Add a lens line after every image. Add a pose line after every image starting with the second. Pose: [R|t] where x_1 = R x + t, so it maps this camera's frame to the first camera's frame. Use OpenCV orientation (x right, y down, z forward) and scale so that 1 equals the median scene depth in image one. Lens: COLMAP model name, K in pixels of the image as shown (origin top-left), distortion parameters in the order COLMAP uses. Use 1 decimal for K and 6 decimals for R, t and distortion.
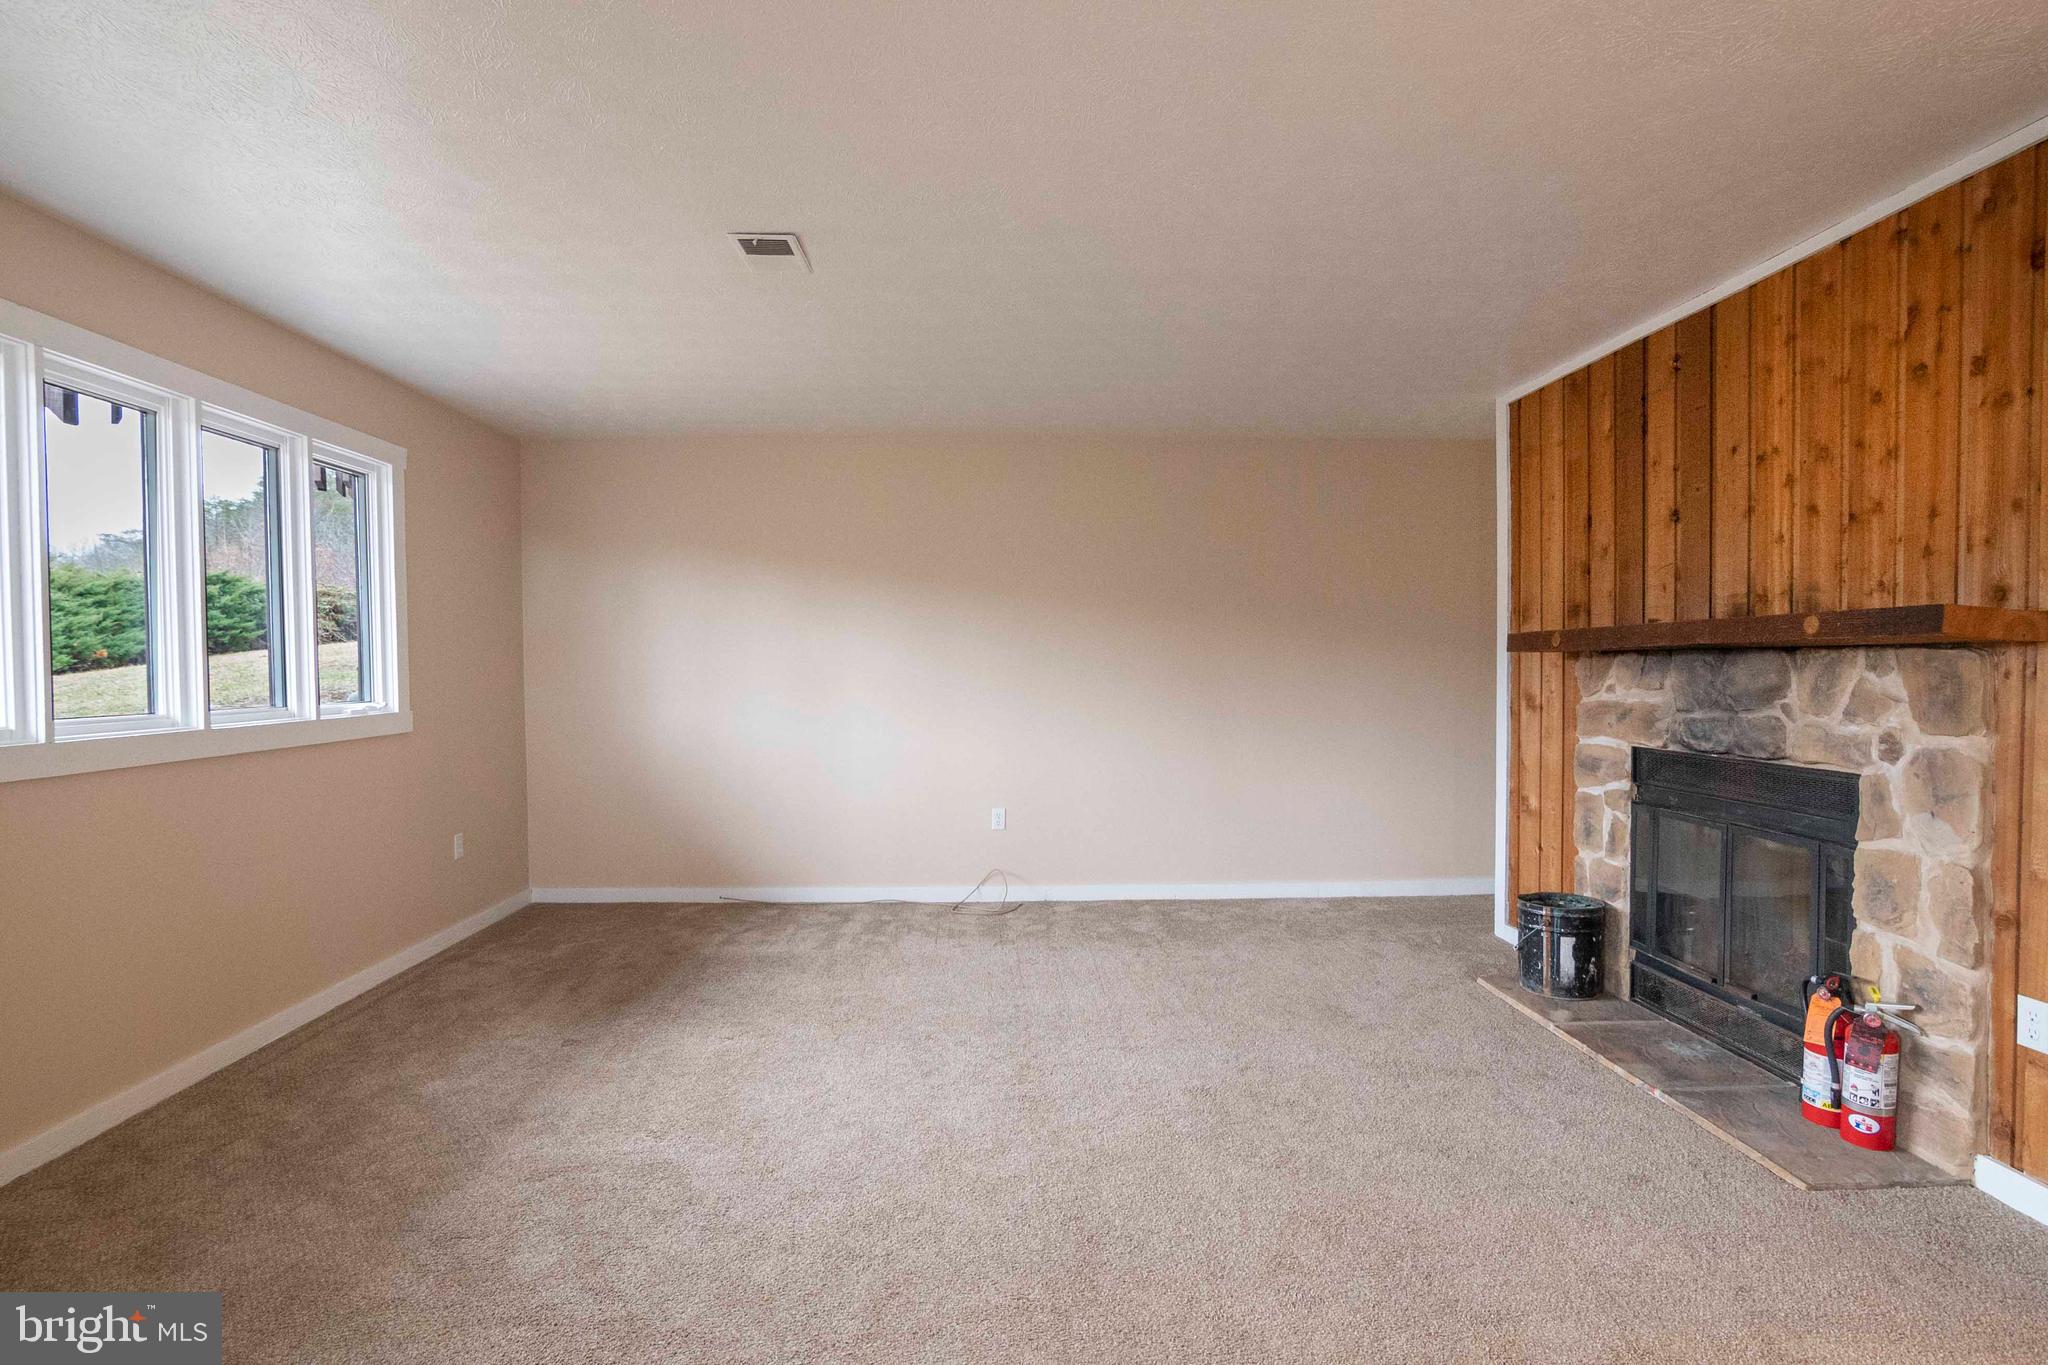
lens RADIAL K [[1011.8, 0, 1009.9], [0, 1011.8, 687.0], [0, 0, 1]] dist [-0.022611, -0.000247]
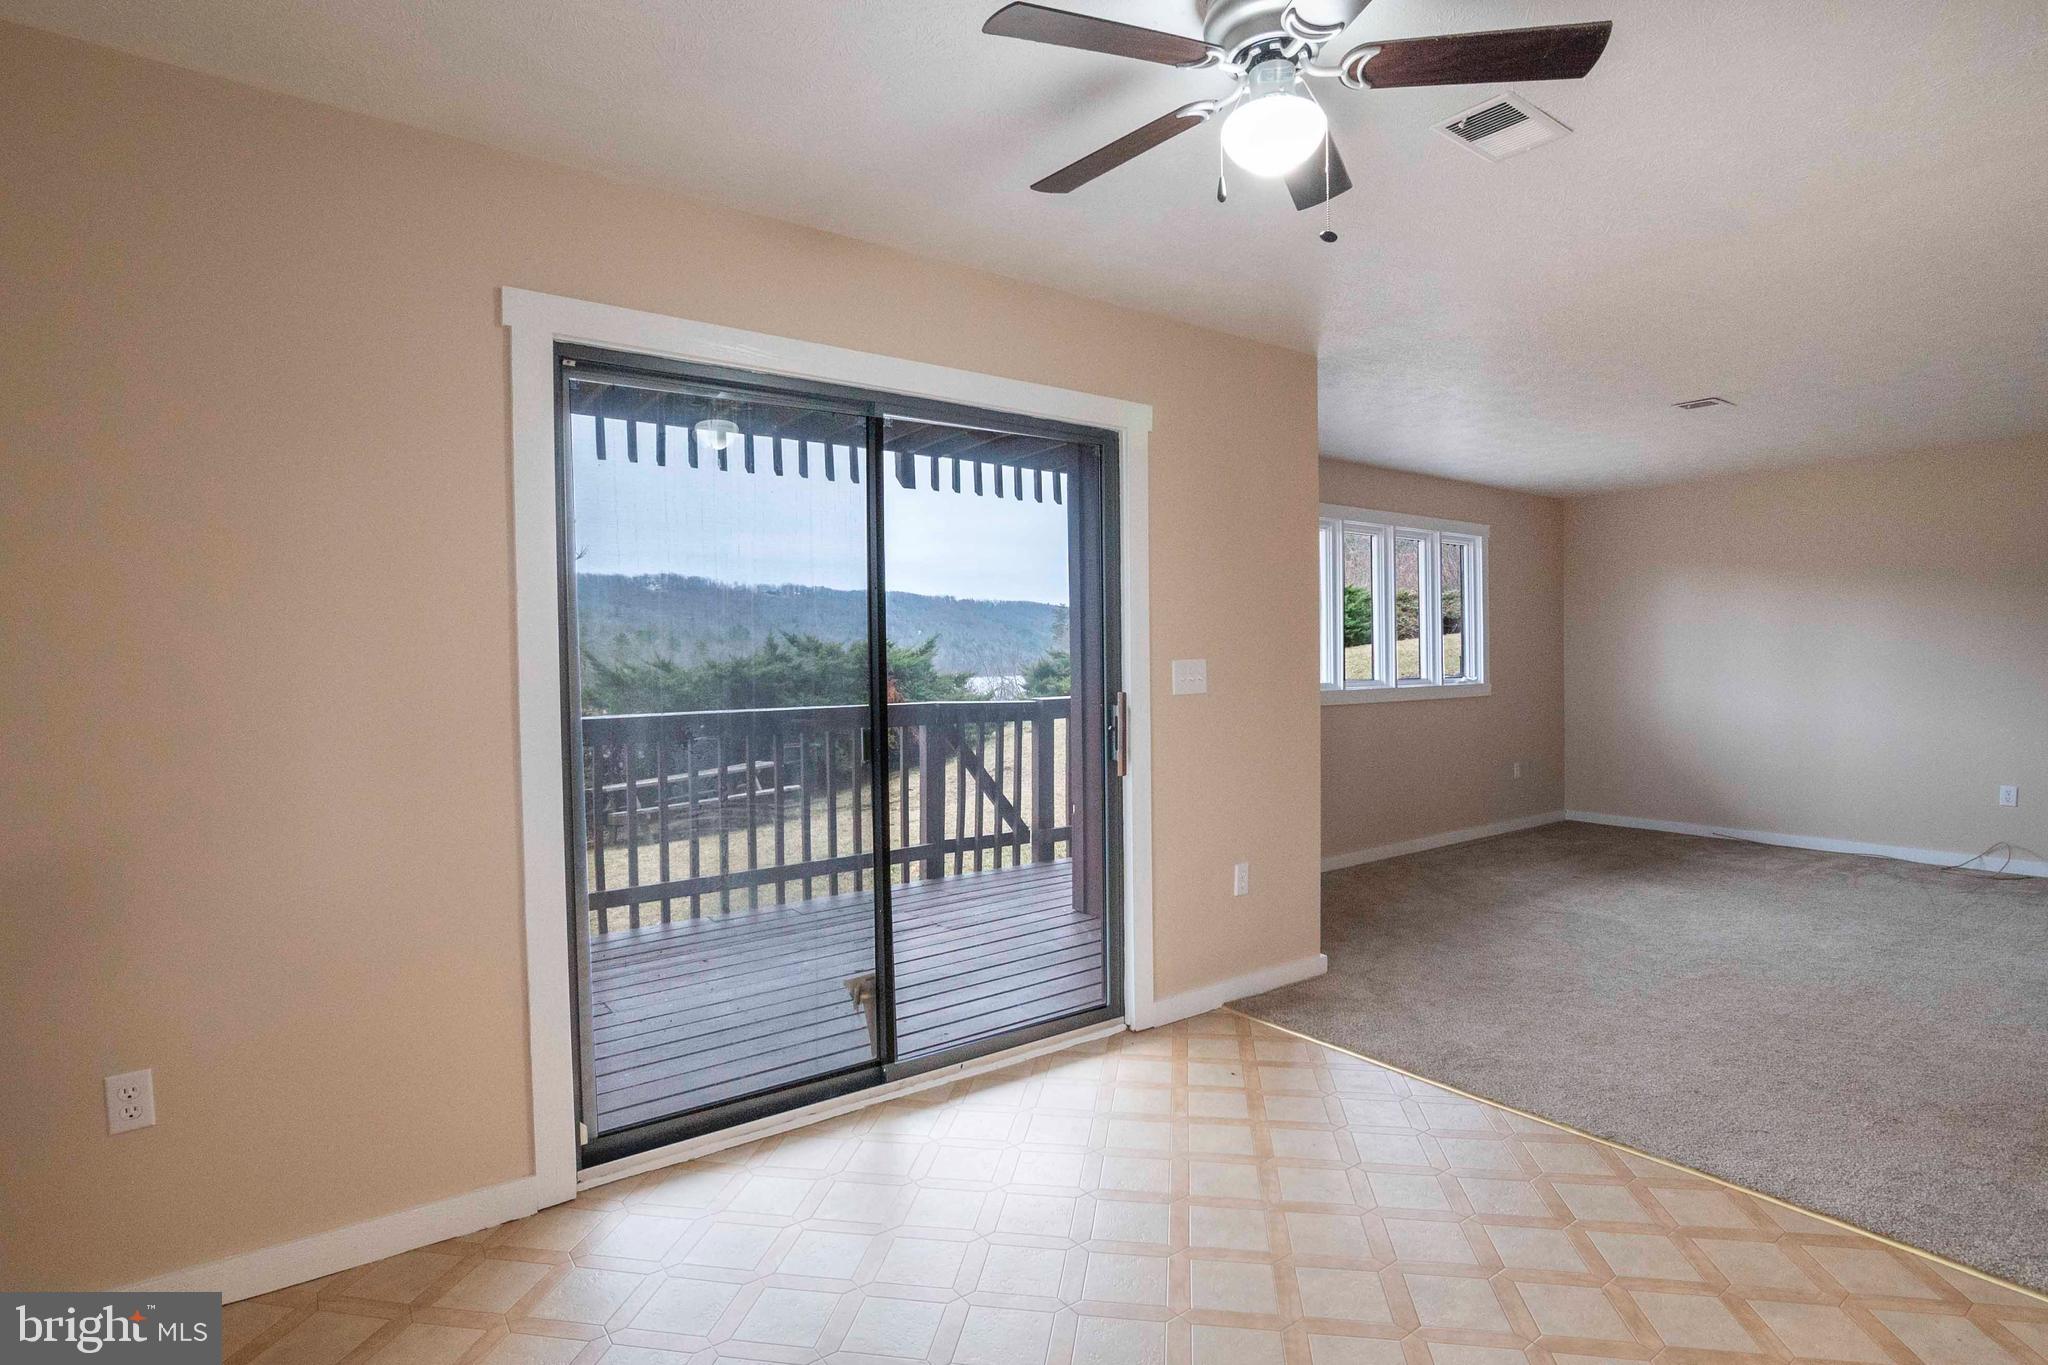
lens RADIAL K [[1011.8, 0, 1009.9], [0, 1011.8, 687.0], [0, 0, 1]] dist [-0.022611, -0.000247]
pose [[0.560713, 0.019141, -0.827789, 0.310792], [-0.009599, 0.999816, 0.016617, 0.010036], [0.827954, -0.001371, 0.560794, -0.547930]]
